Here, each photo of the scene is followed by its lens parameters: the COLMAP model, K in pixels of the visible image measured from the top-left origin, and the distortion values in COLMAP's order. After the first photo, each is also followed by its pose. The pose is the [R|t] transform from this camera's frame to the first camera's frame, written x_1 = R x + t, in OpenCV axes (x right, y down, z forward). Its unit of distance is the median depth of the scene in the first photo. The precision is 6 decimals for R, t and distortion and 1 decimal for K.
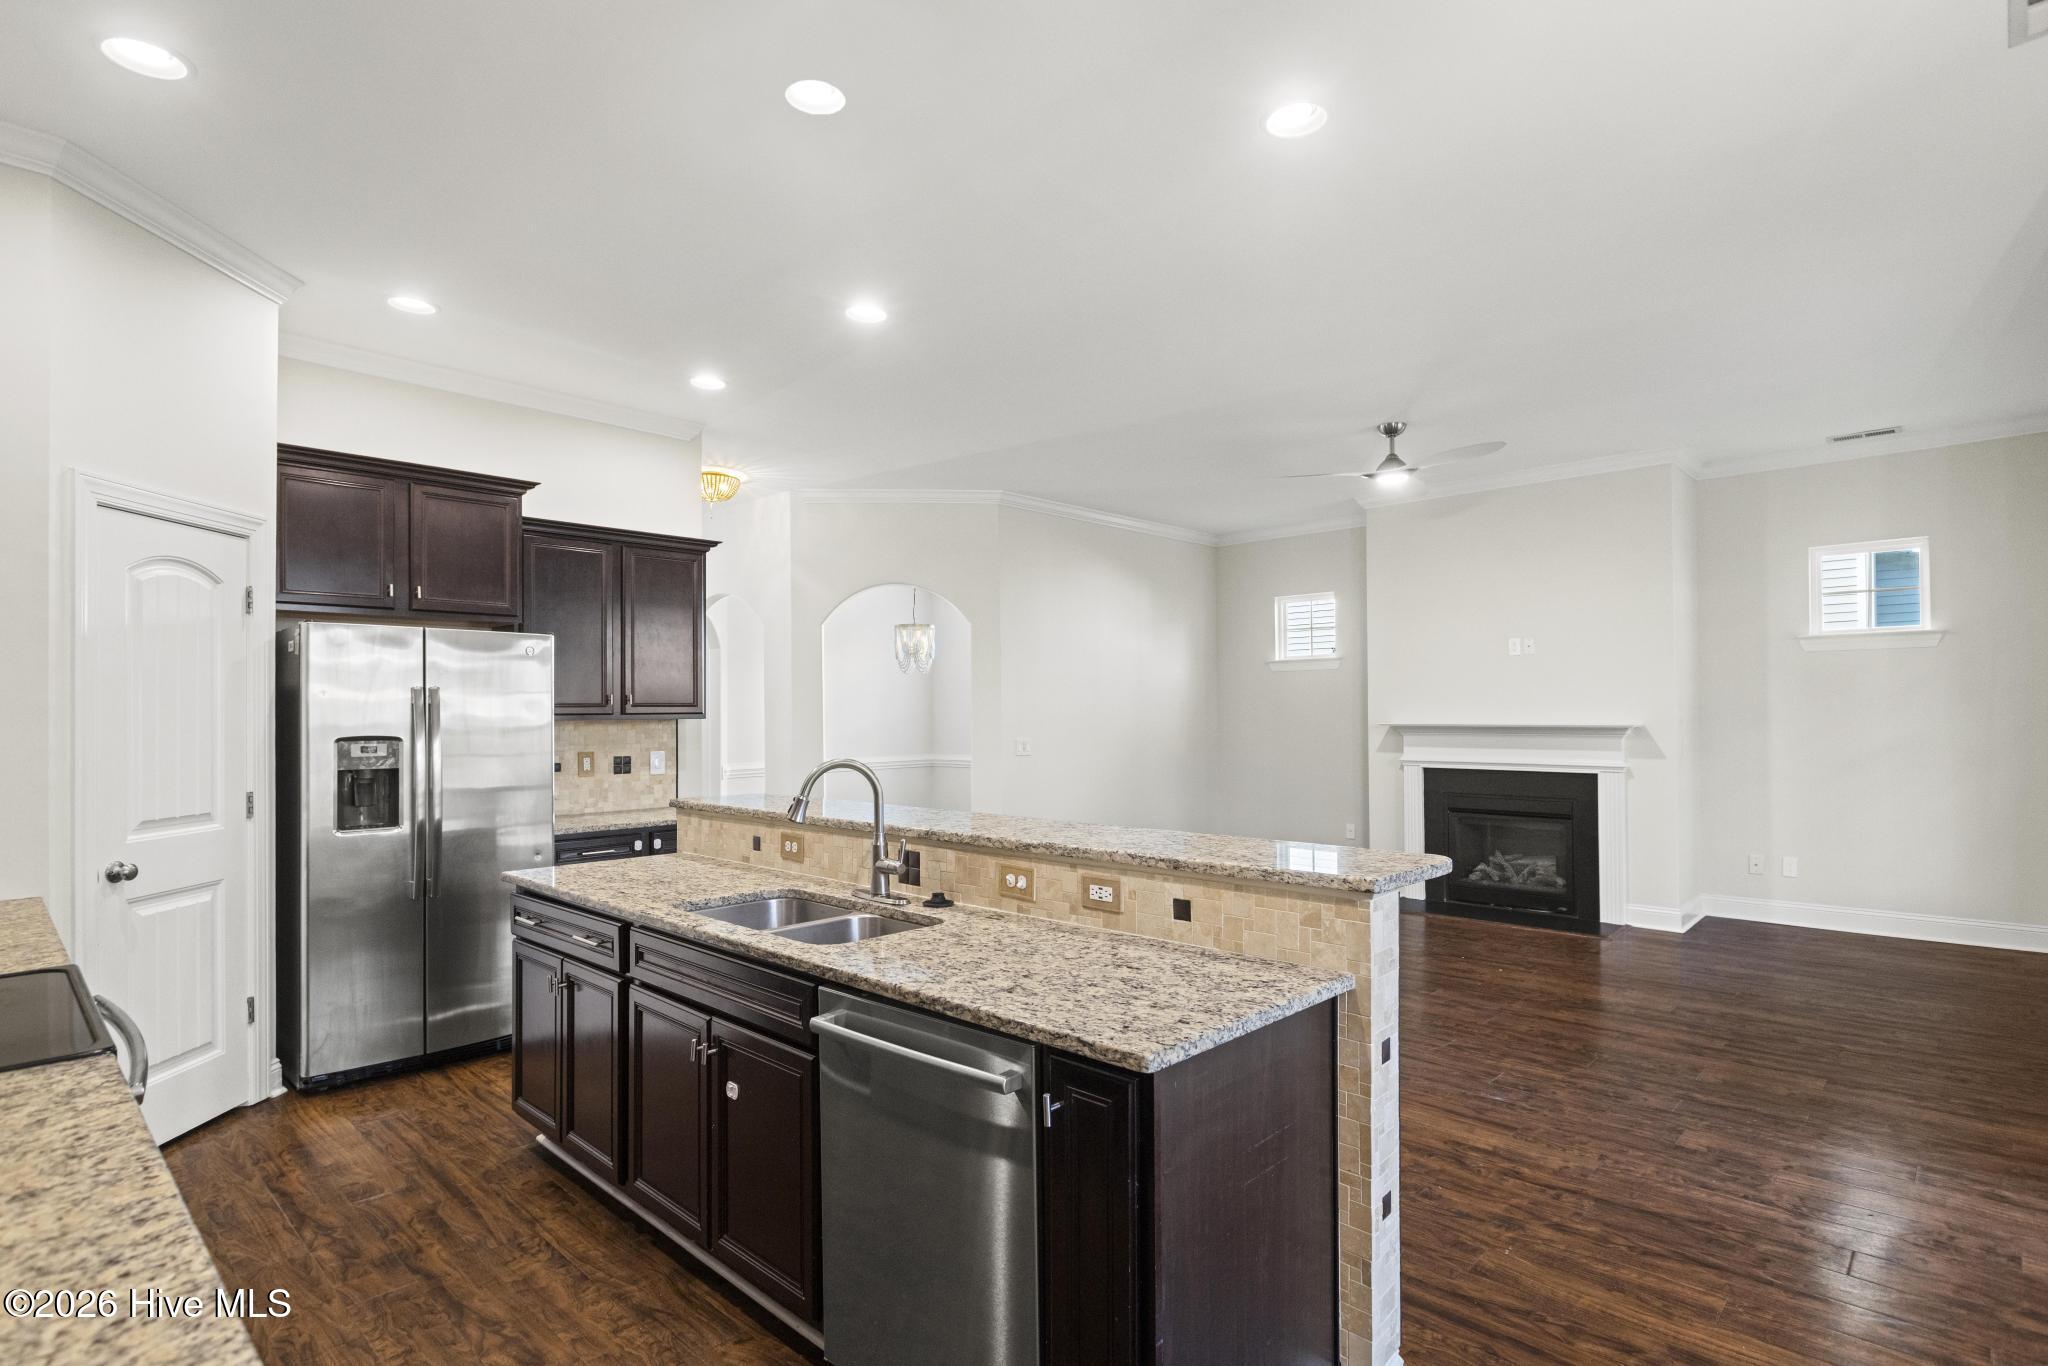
lens RADIAL K [[1037.5, 0, 1029.1], [0, 1037.5, 694.7], [0, 0, 1]] dist [0.012862, -0.003308]
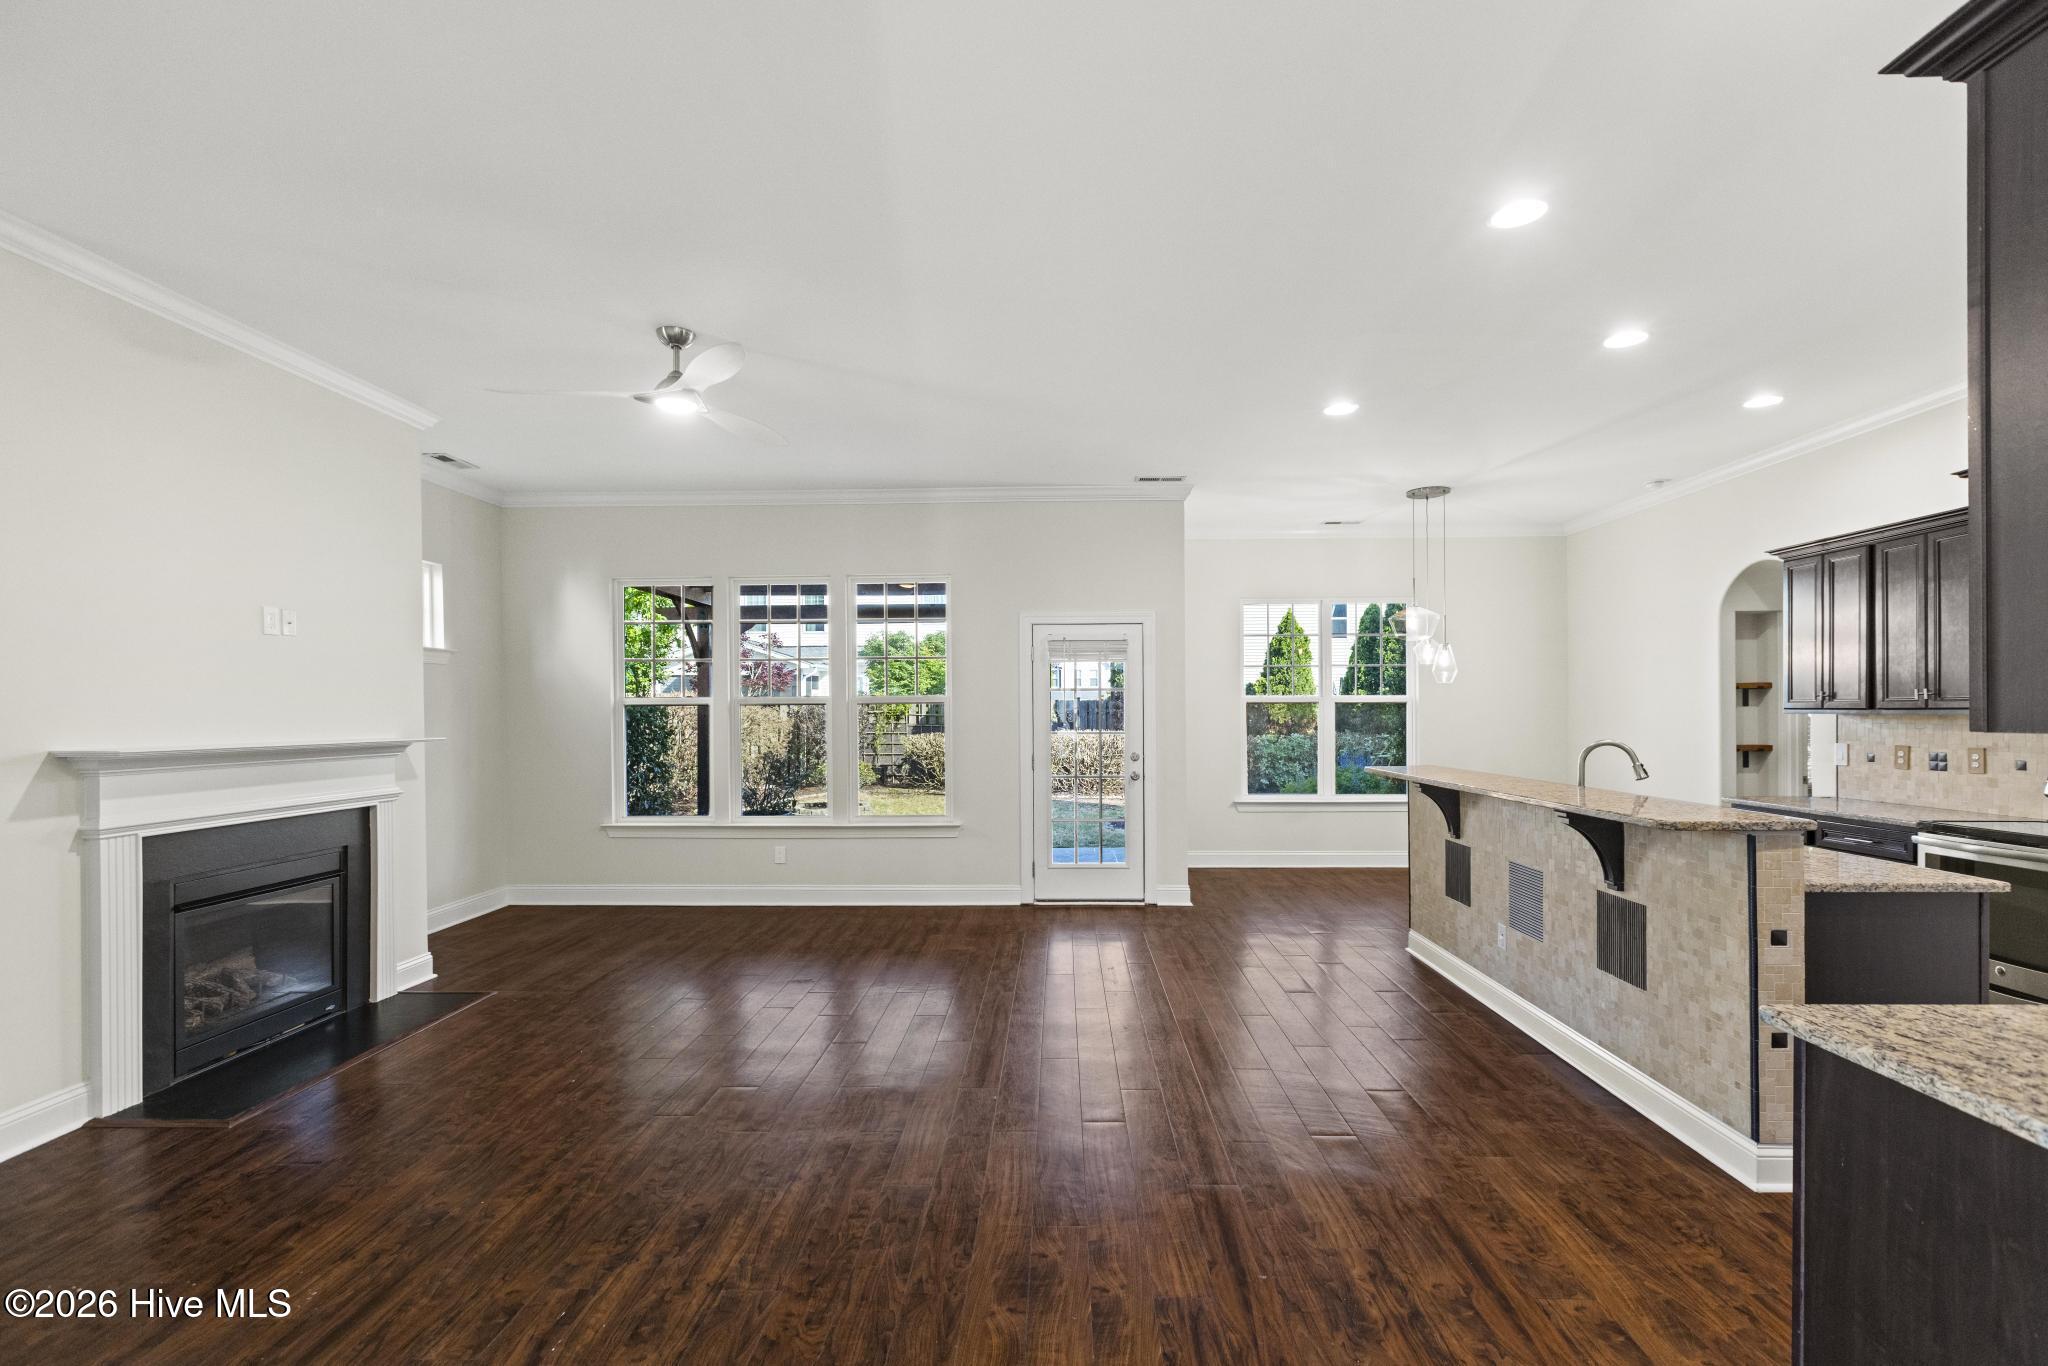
lens RADIAL K [[918.3, 0, 1044.4], [0, 918.3, 726.8], [0, 0, 1]] dist [0.004635, 0.001274]
pose [[-0.674095, 0.002571, 0.738640, -0.265582], [0.003347, 0.999994, -0.000427, 0.020581], [-0.738637, 0.002185, -0.674099, 1.075992]]
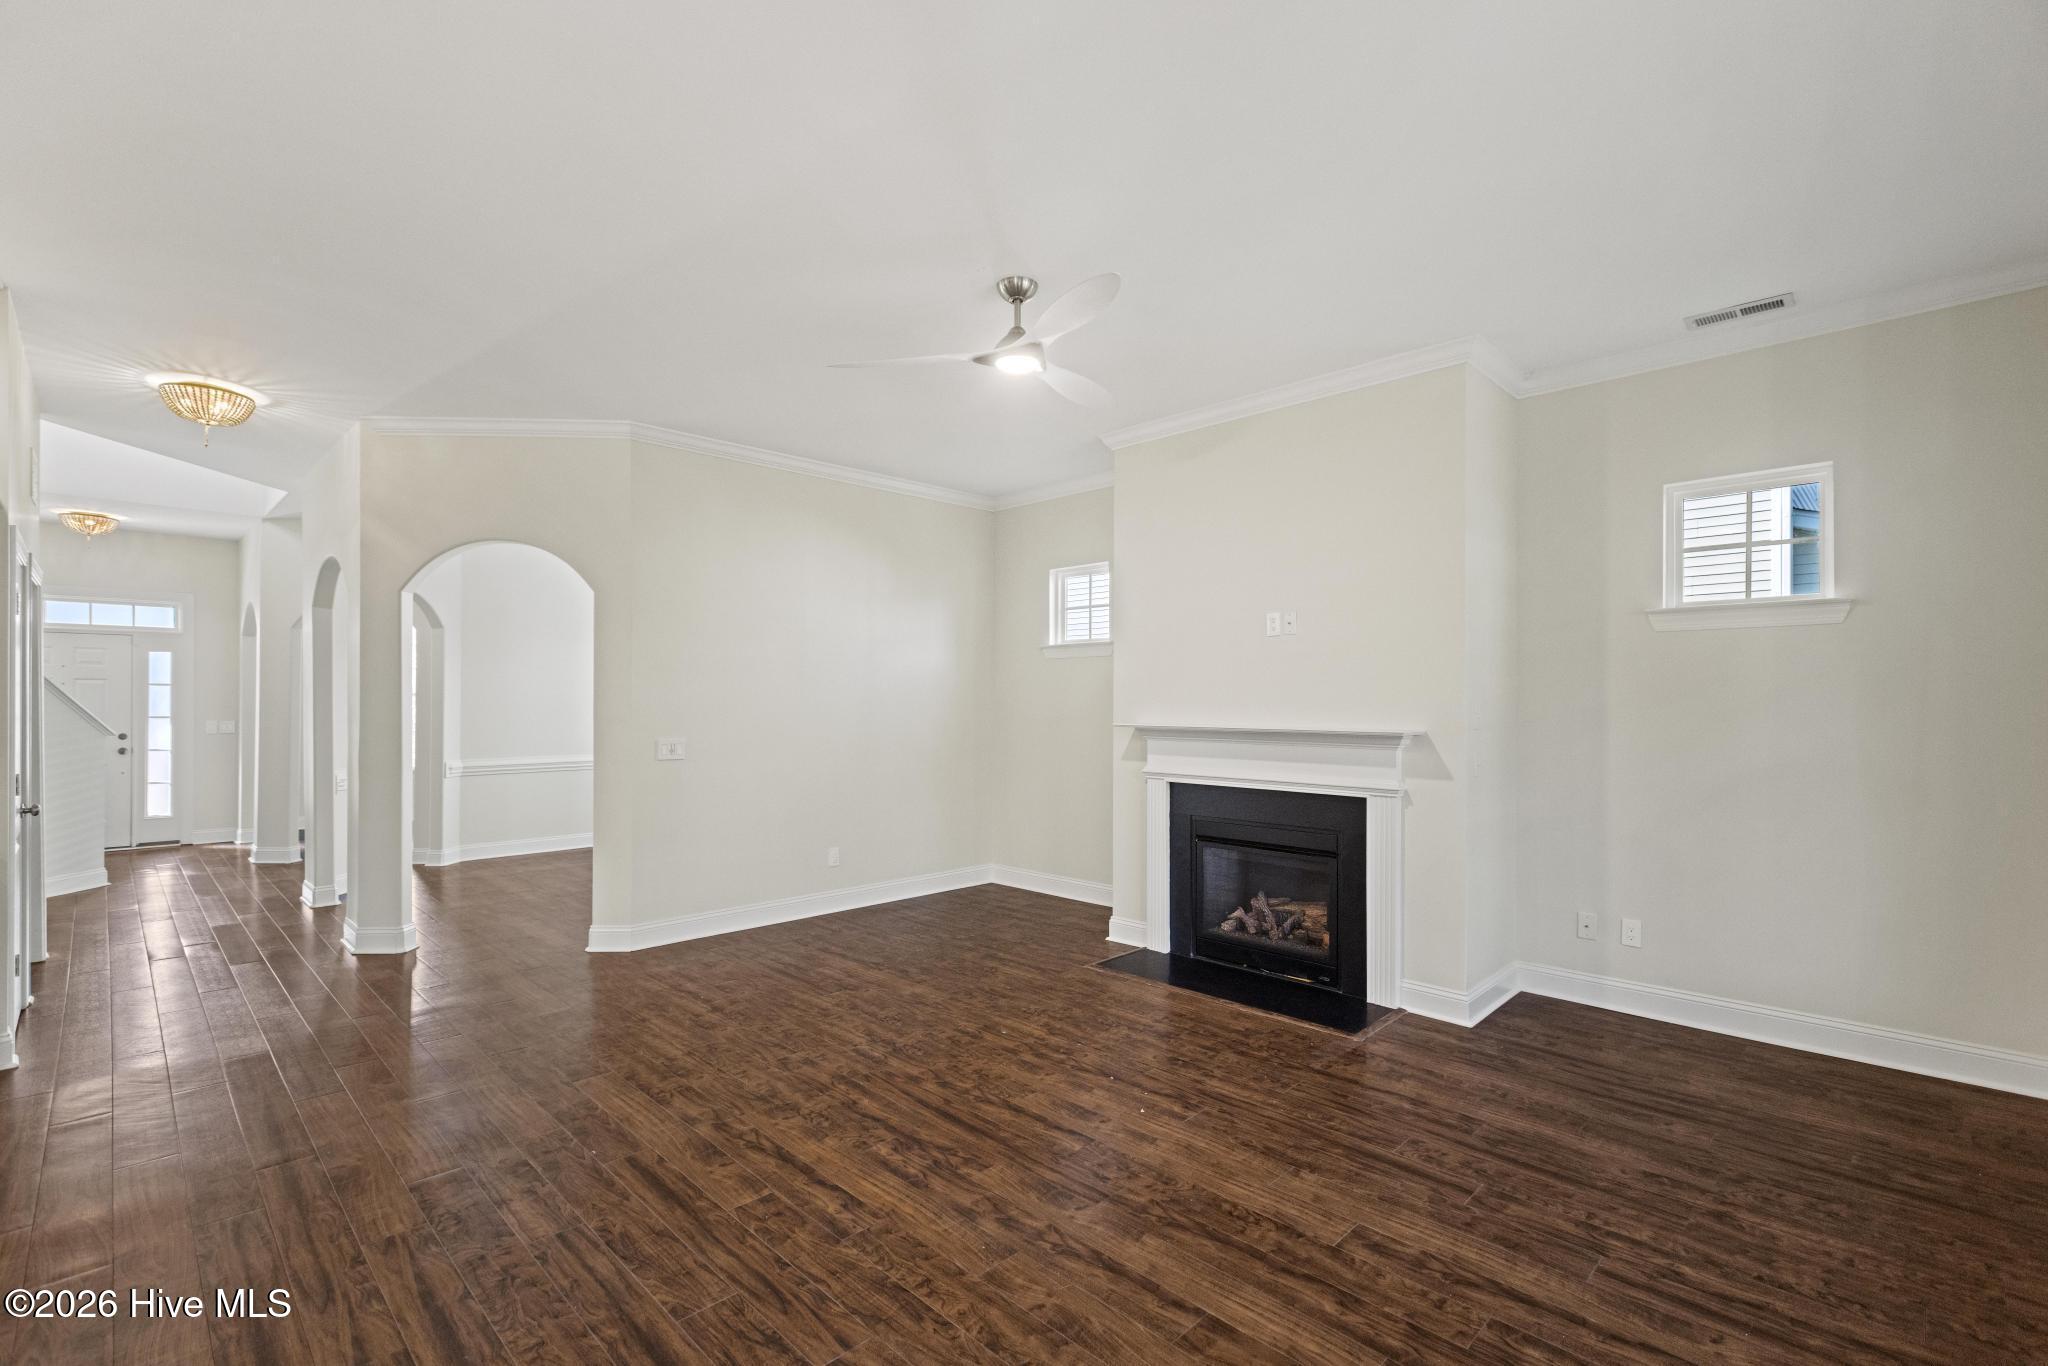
lens RADIAL K [[918.3, 0, 1027.4], [0, 918.3, 693.6], [0, 0, 1]] dist [0.004635, 0.001274]
pose [[0.999515, 0.007916, -0.030102, 0.324089], [-0.007676, 0.999938, 0.008069, 0.000058], [0.030165, -0.007834, 0.999514, 0.348969]]
